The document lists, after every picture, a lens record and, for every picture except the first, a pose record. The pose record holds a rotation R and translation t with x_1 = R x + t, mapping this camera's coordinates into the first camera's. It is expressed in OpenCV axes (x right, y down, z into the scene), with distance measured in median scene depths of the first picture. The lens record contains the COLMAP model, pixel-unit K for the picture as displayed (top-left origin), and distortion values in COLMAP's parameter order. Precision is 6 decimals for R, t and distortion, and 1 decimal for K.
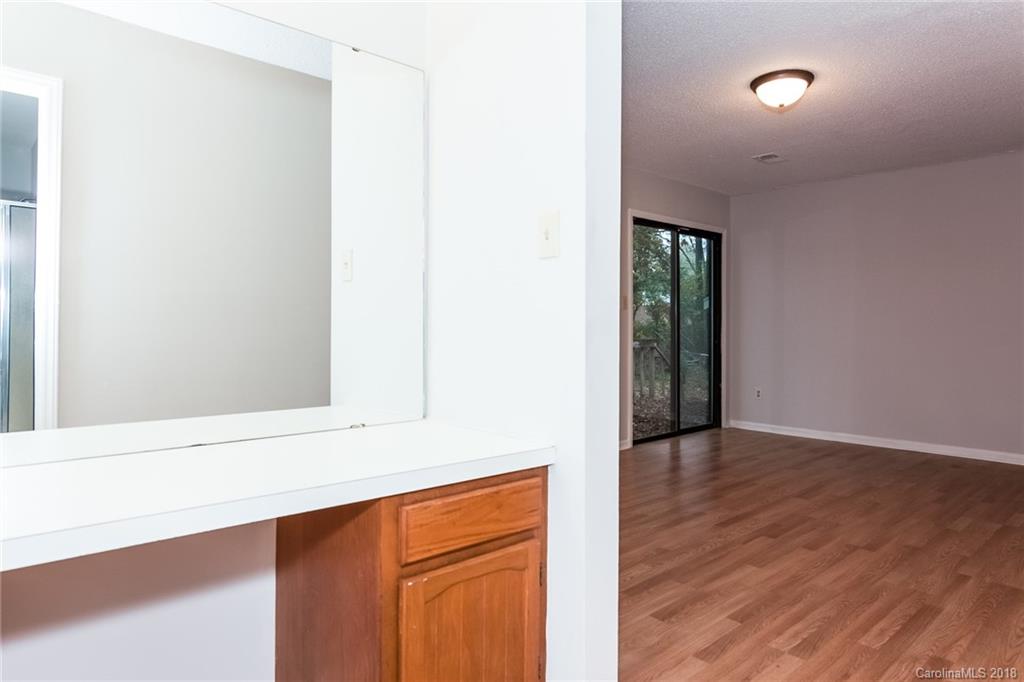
lens RADIAL K [[627.1, 0, 526.0], [0, 627.1, 334.0], [0, 0, 1]] dist [0.000209, -0.000851]
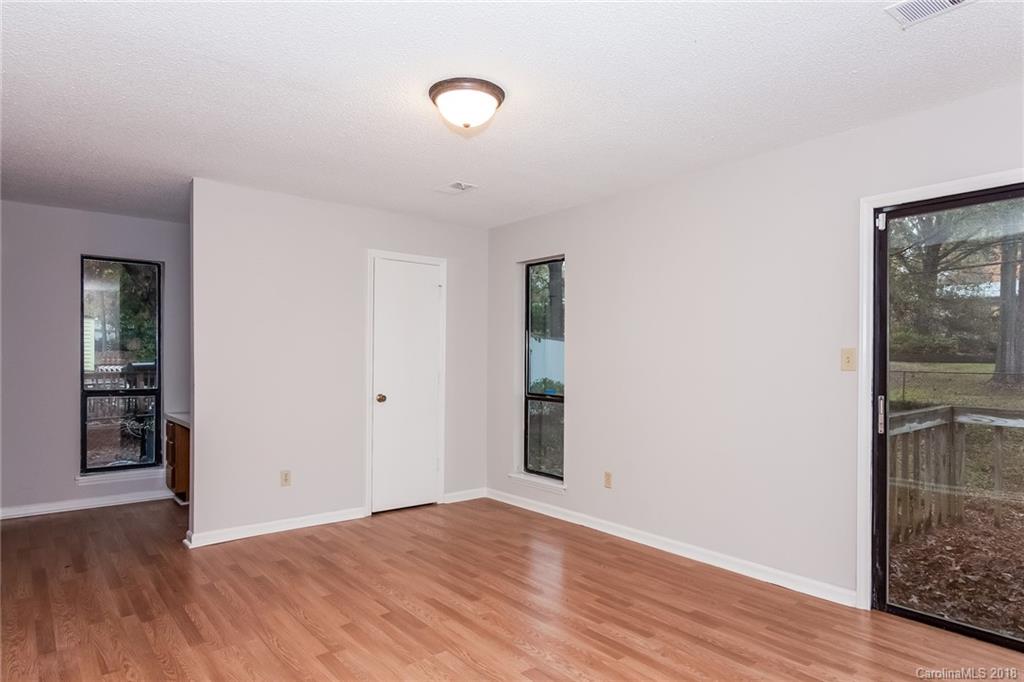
lens RADIAL K [[609.6, 0, 510.1], [0, 609.6, 357.0], [0, 0, 1]] dist [0.003655, 0.000995]
pose [[-0.073372, -0.002216, -0.997302, 0.784773], [-0.004675, 0.999987, -0.001878, -0.048005], [0.997294, 0.004525, -0.073381, 0.743189]]
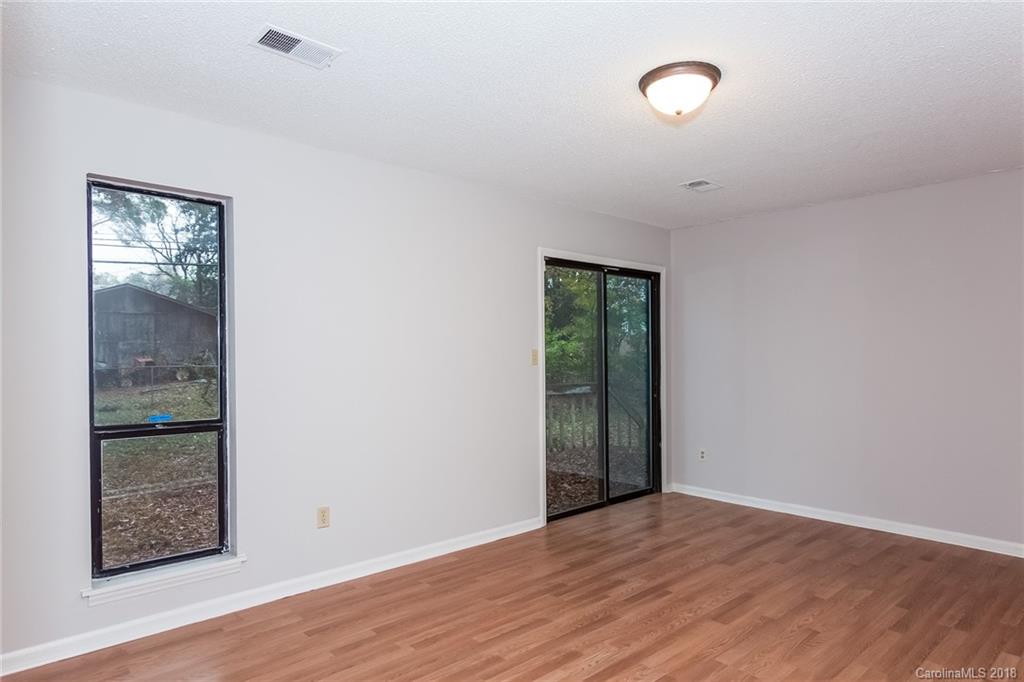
lens RADIAL K [[593.0, 0, 519.8], [0, 593.0, 360.7], [0, 0, 1]] dist [0.005264, 0.001645]
pose [[0.999731, -0.008256, -0.021694, 0.153548], [0.008307, 0.999963, 0.002241, -0.046671], [0.021674, -0.002421, 0.999762, 0.188131]]
